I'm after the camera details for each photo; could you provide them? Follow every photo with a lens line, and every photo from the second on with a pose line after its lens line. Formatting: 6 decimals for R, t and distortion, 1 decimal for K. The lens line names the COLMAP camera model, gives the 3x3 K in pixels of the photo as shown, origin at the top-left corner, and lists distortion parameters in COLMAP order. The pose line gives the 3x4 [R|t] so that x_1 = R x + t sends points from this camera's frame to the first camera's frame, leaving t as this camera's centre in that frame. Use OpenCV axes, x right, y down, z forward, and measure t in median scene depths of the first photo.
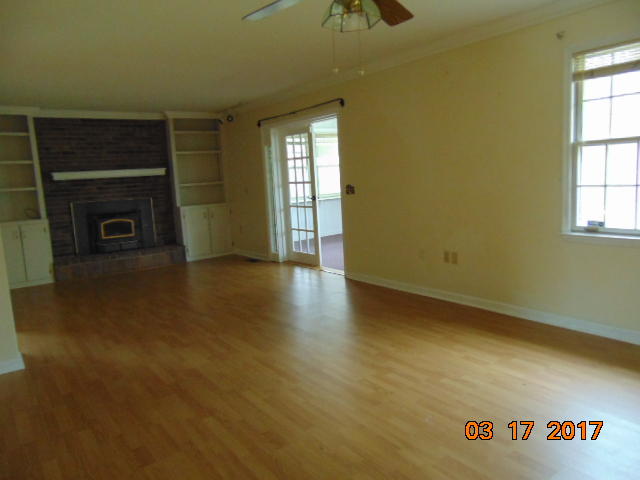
lens RADIAL K [[472.9, 0, 320.0], [0, 472.9, 240.0], [0, 0, 1]] dist [-0.048997, 0.073682]
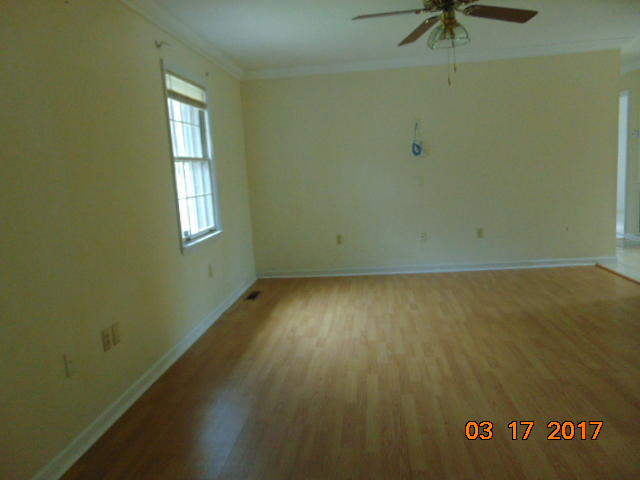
lens RADIAL K [[472.9, 0, 320.0], [0, 472.9, 240.0], [0, 0, 1]] dist [-0.048997, 0.073682]
pose [[-0.737488, 0.011094, 0.675269, -0.406031], [0.204740, 0.956485, 0.207890, -0.197113], [-0.643578, 0.291571, -0.707668, 1.685097]]
